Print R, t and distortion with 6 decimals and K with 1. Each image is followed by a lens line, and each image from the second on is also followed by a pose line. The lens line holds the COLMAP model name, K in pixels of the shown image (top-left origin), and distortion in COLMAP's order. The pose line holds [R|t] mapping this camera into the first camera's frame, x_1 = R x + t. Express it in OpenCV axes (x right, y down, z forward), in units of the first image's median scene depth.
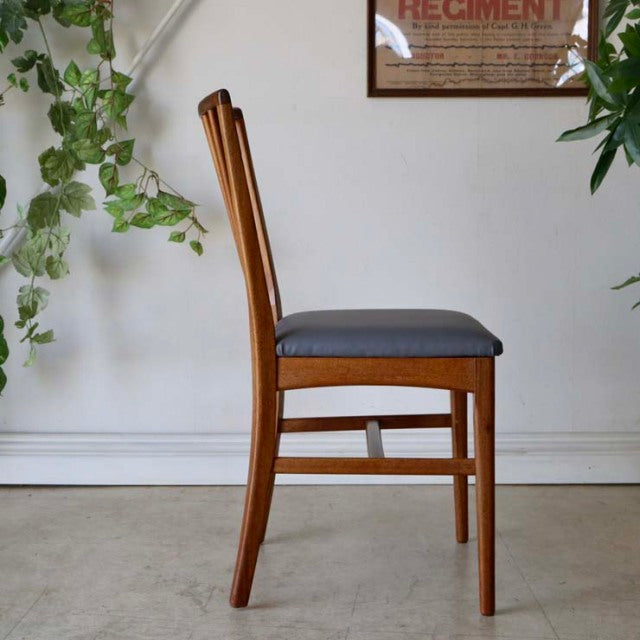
lens RADIAL K [[1184.3, 0, 319.3], [0, 1184.3, 331.8], [0, 0, 1]] dist [-0.014015, 0.000554]
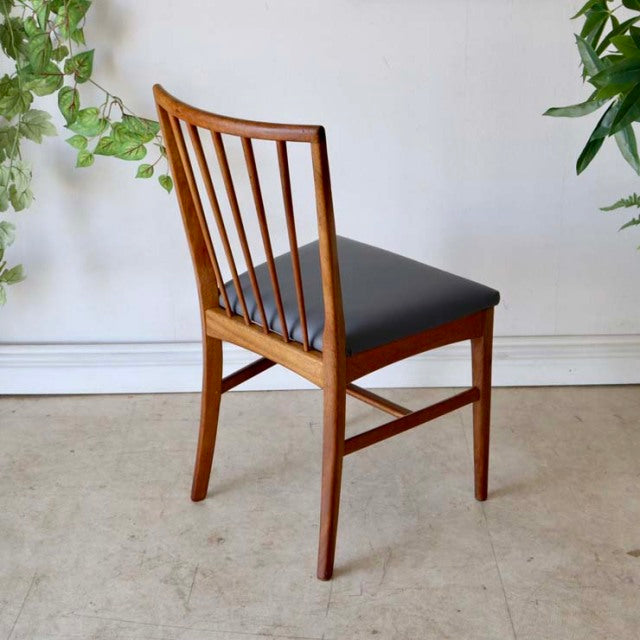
lens RADIAL K [[1230.3, 0, 329.5], [0, 1230.3, 335.0], [0, 0, 1]] dist [-0.027325, 0.067110]
pose [[0.999894, -0.012794, 0.006882, 0.018998], [0.010209, 0.955859, 0.293648, -0.238660], [-0.010335, -0.293547, 0.955889, 0.017200]]
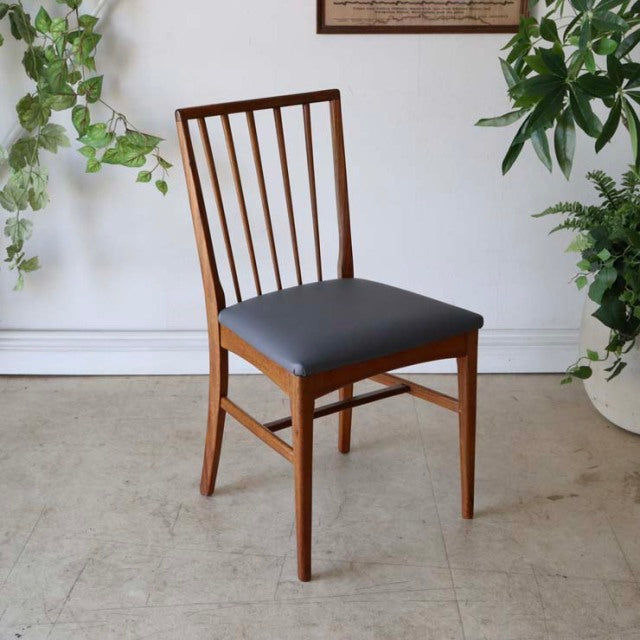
lens RADIAL K [[1184.3, 0, 319.3], [0, 1184.3, 331.8], [0, 0, 1]] dist [-0.014015, 0.000554]
pose [[0.999977, 0.000183, 0.006819, 0.037479], [-0.001829, 0.970228, 0.242185, -0.206005], [-0.006572, -0.242192, 0.970206, -0.121966]]
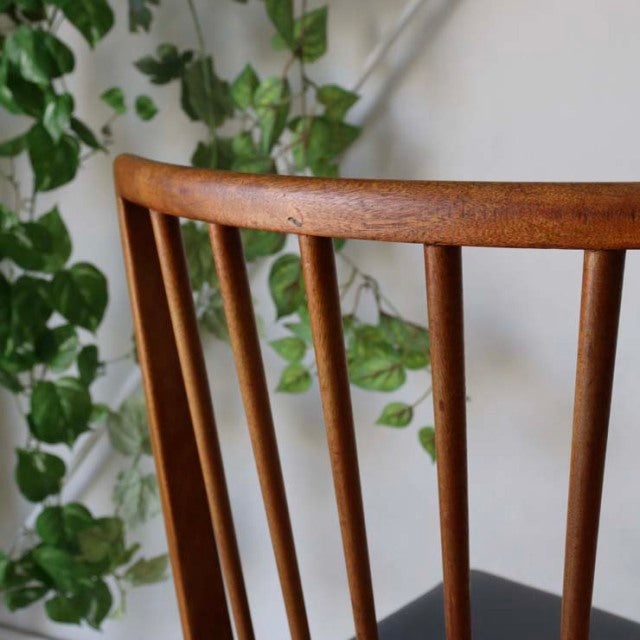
lens RADIAL K [[1016.8, 0, 320.0], [0, 1016.8, 320.0], [0, 0, 1]] dist [-0.020514, -0.026949]
pose [[0.930691, 0.078949, -0.357186, -0.001252], [-0.077818, 0.996813, 0.017564, -0.122832], [0.357435, 0.011449, 0.933868, 0.581557]]
